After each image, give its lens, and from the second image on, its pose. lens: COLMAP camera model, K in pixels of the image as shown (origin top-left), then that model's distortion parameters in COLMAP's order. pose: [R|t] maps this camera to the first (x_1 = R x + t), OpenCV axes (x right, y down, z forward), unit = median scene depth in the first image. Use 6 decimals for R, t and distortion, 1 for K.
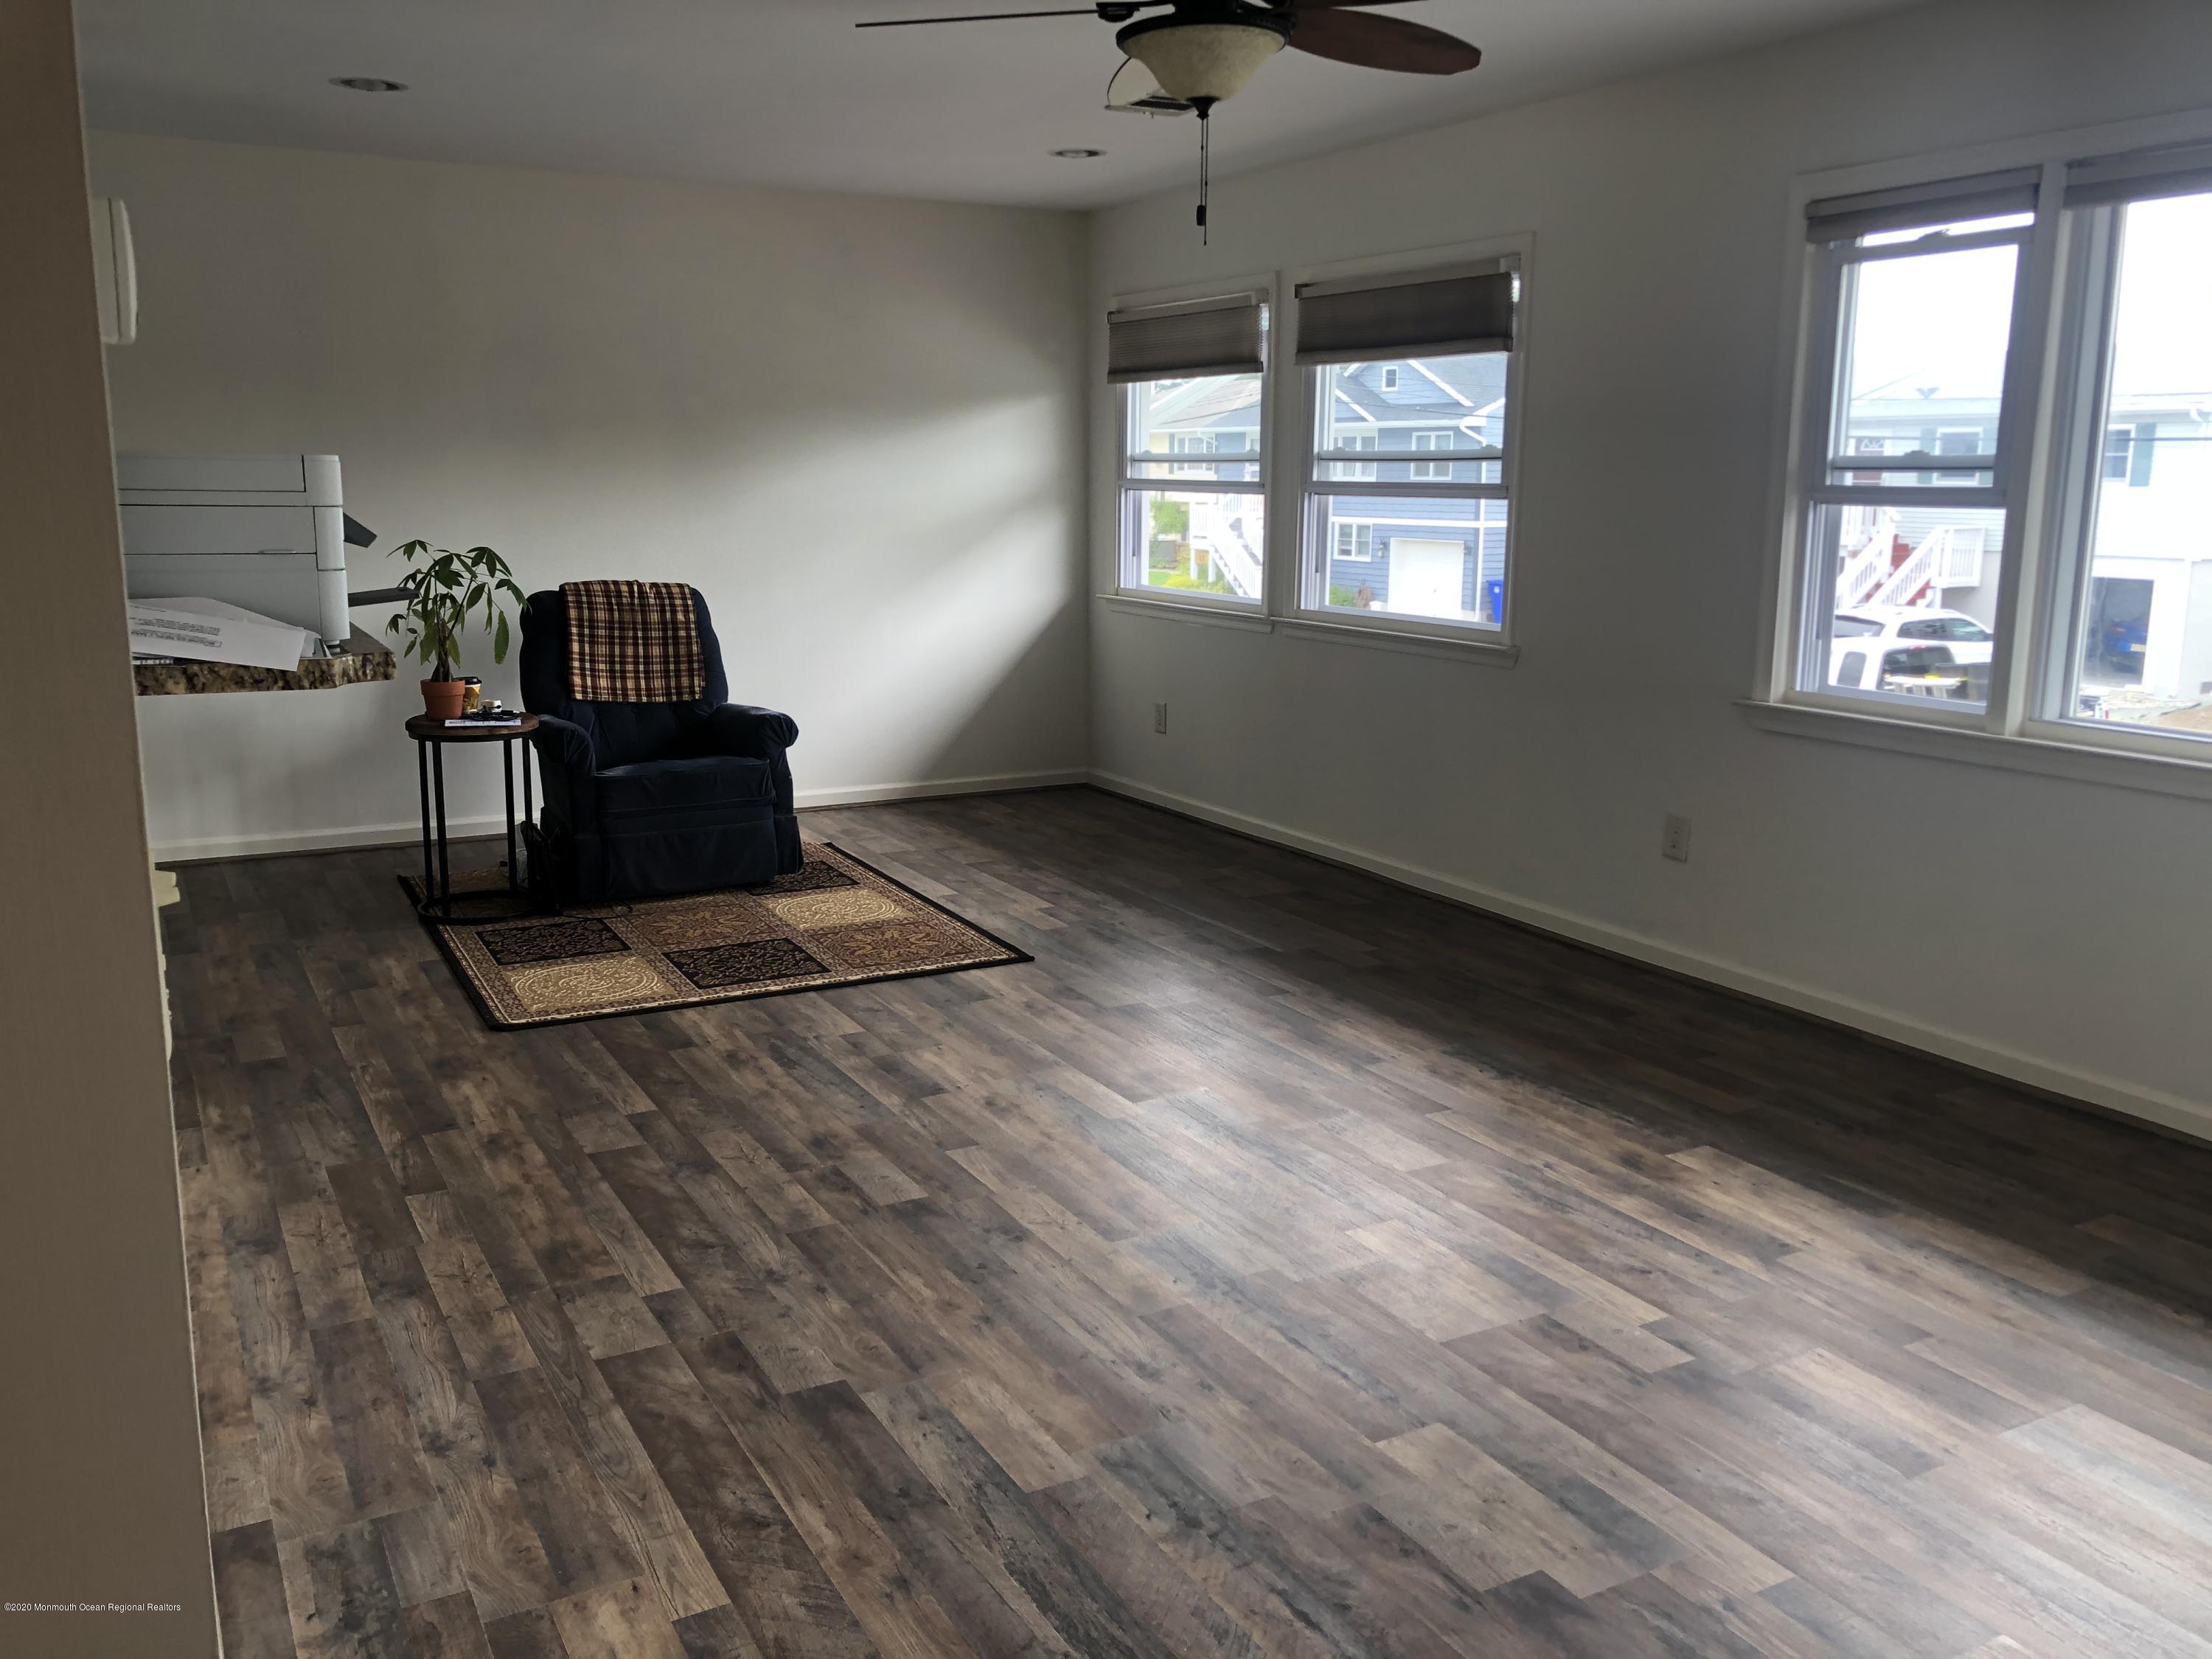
lens RADIAL K [[1797.8, 0, 1086.0], [0, 1797.8, 818.8], [0, 0, 1]] dist [0.033522, -0.047218]
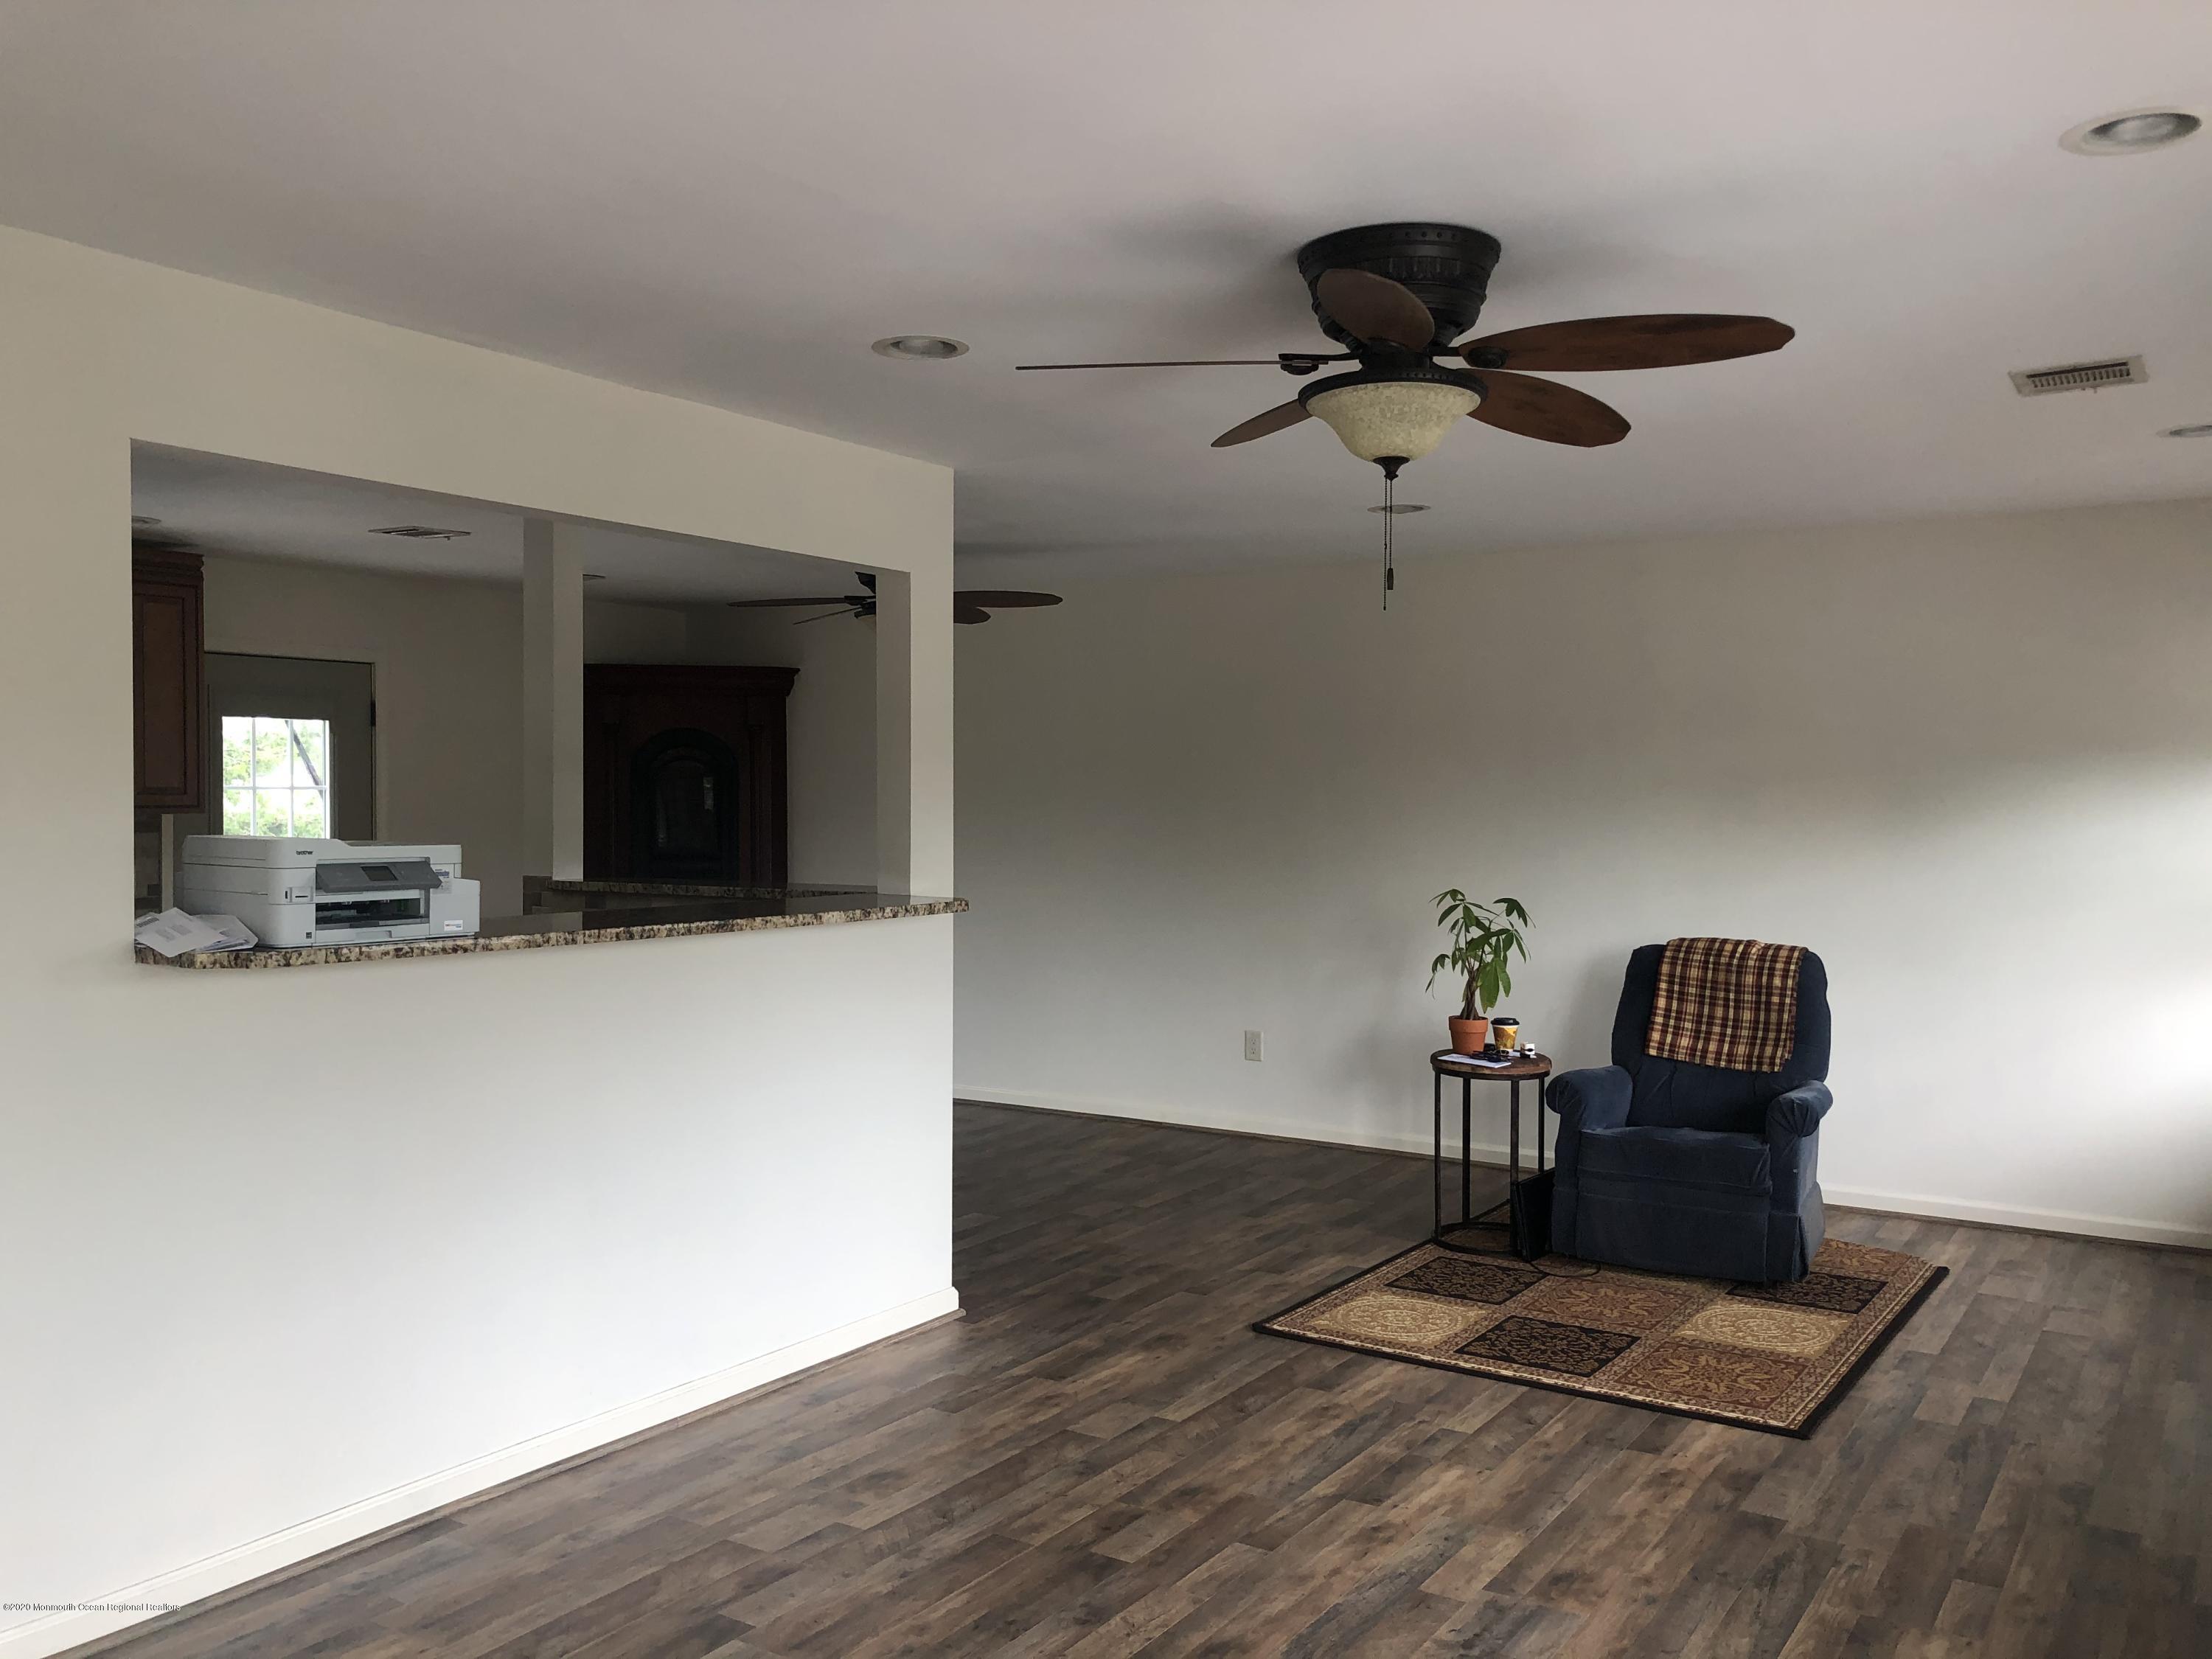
lens RADIAL K [[1797.8, 0, 1091.2], [0, 1797.8, 819.5], [0, 0, 1]] dist [0.033522, -0.047218]
pose [[0.464839, 0.006273, -0.885373, 0.584711], [-0.165327, 0.983002, -0.079835, -0.082808], [0.869823, 0.183487, 0.457975, 0.335733]]
